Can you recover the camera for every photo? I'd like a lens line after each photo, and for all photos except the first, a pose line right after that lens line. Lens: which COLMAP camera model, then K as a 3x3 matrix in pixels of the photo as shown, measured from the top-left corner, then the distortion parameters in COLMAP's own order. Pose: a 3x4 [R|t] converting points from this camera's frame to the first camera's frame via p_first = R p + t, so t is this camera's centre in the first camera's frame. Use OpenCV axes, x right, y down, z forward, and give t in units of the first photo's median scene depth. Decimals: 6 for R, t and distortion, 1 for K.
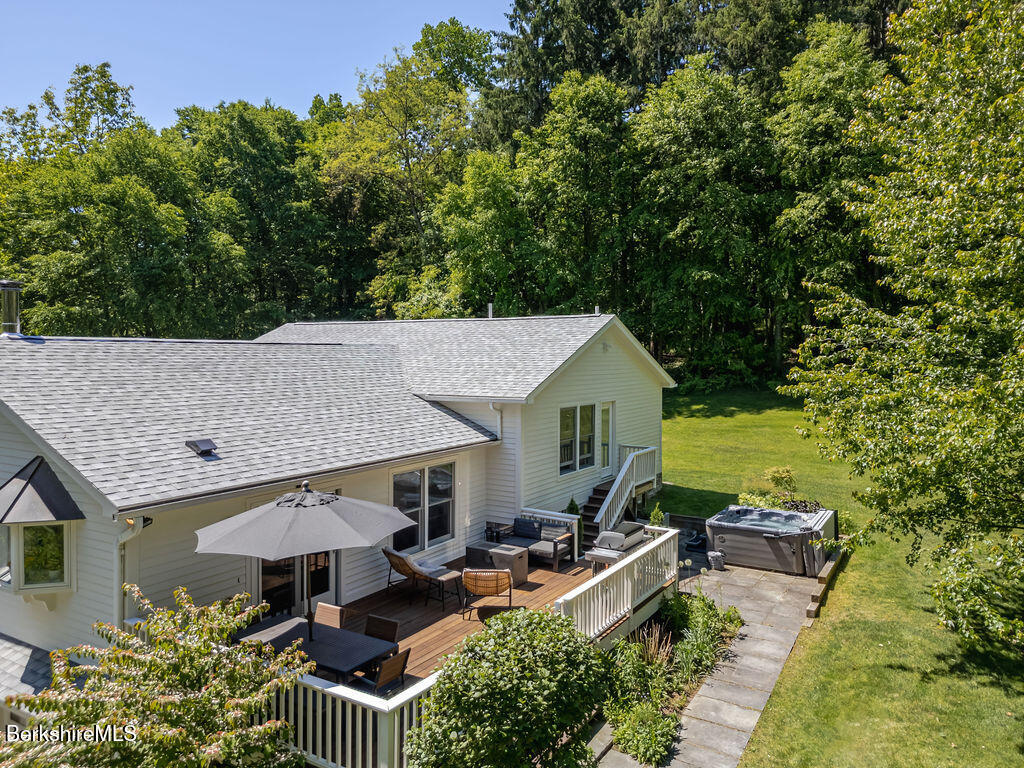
lens RADIAL K [[711.2, 0, 512.0], [0, 711.2, 384.0], [0, 0, 1]] dist [0.071912, -0.063978]
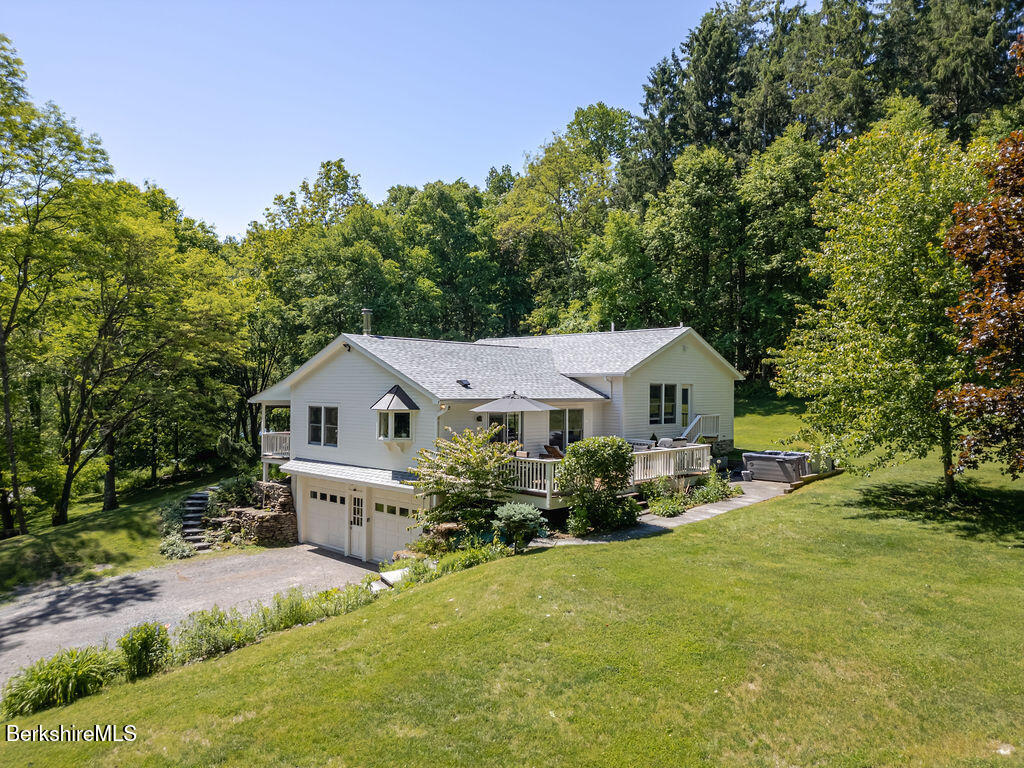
lens RADIAL K [[696.5, 0, 493.8], [0, 696.5, 398.9], [0, 0, 1]] dist [0.072197, 0.001139]
pose [[0.972454, 0.014418, -0.232650, 0.038653], [-0.020453, 0.999513, -0.023552, 0.047872], [0.232197, 0.027662, 0.972275, -0.267631]]
